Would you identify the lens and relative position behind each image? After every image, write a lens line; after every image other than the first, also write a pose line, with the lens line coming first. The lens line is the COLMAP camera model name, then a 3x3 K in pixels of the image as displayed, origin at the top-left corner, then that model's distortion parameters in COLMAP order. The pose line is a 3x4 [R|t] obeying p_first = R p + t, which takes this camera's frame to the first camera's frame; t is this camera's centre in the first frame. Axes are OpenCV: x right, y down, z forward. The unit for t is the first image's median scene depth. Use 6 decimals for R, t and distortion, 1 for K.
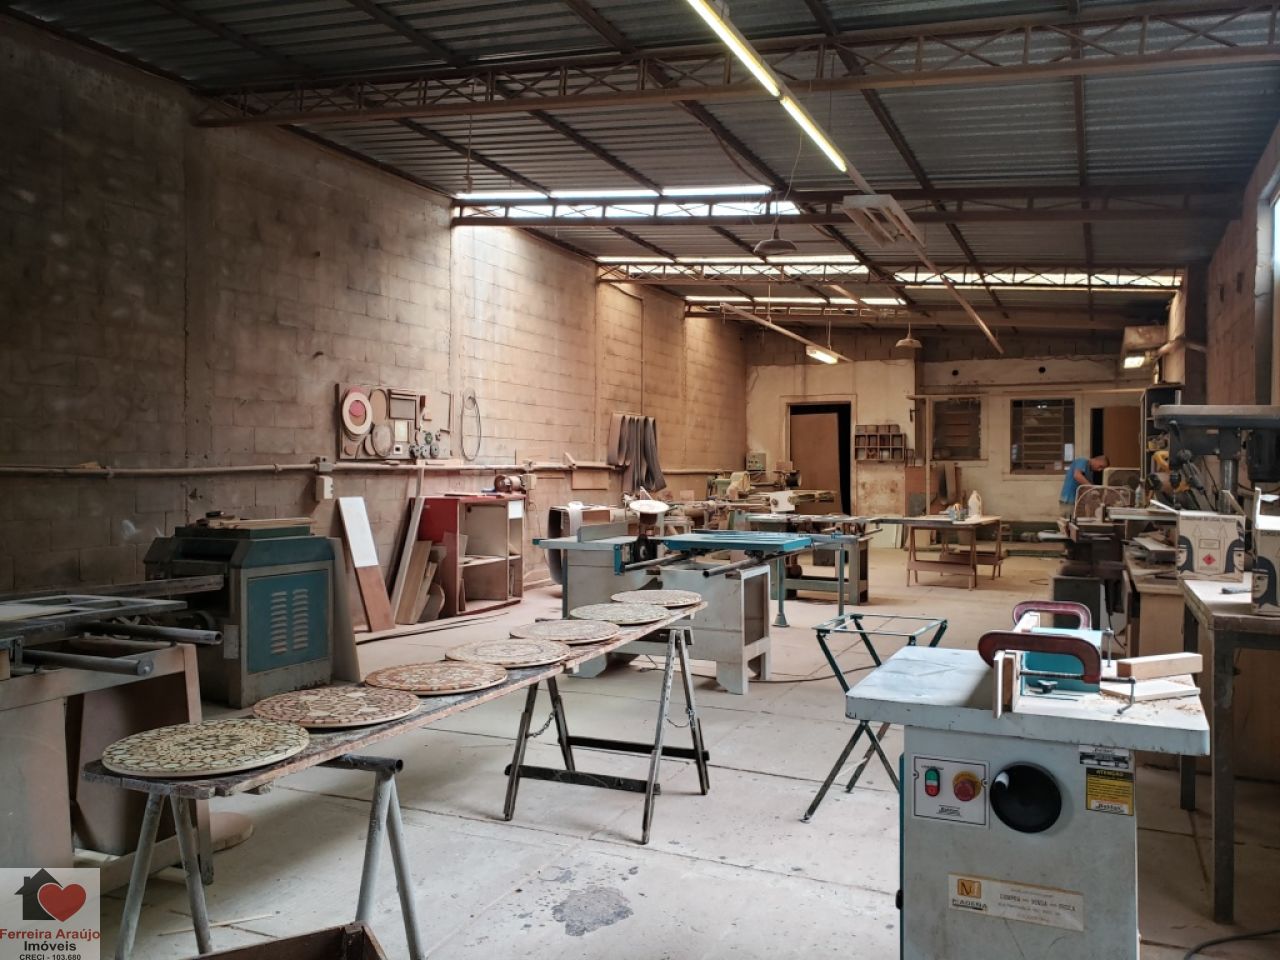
lens RADIAL K [[1063.0, 0, 640.0], [0, 1063.0, 480.0], [0, 0, 1]] dist [0.003738, 0.012866]
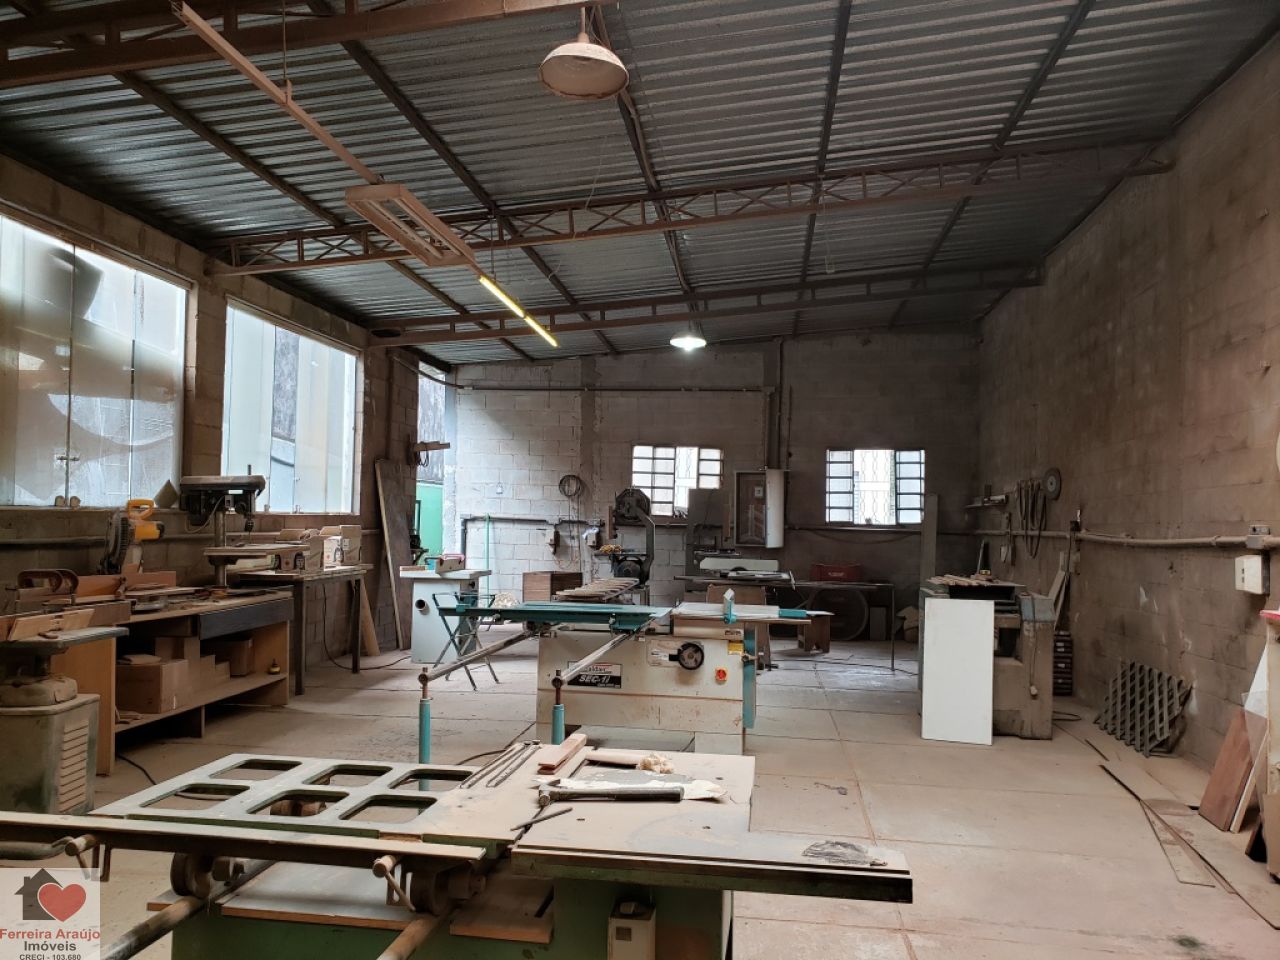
lens RADIAL K [[1063.0, 0, 640.0], [0, 1063.0, 480.0], [0, 0, 1]] dist [0.003738, 0.012866]
pose [[-0.958130, -0.034105, -0.284296, 0.301634], [-0.027281, 0.999238, -0.027932, -0.026521], [0.285032, -0.019006, -0.958330, 1.898244]]
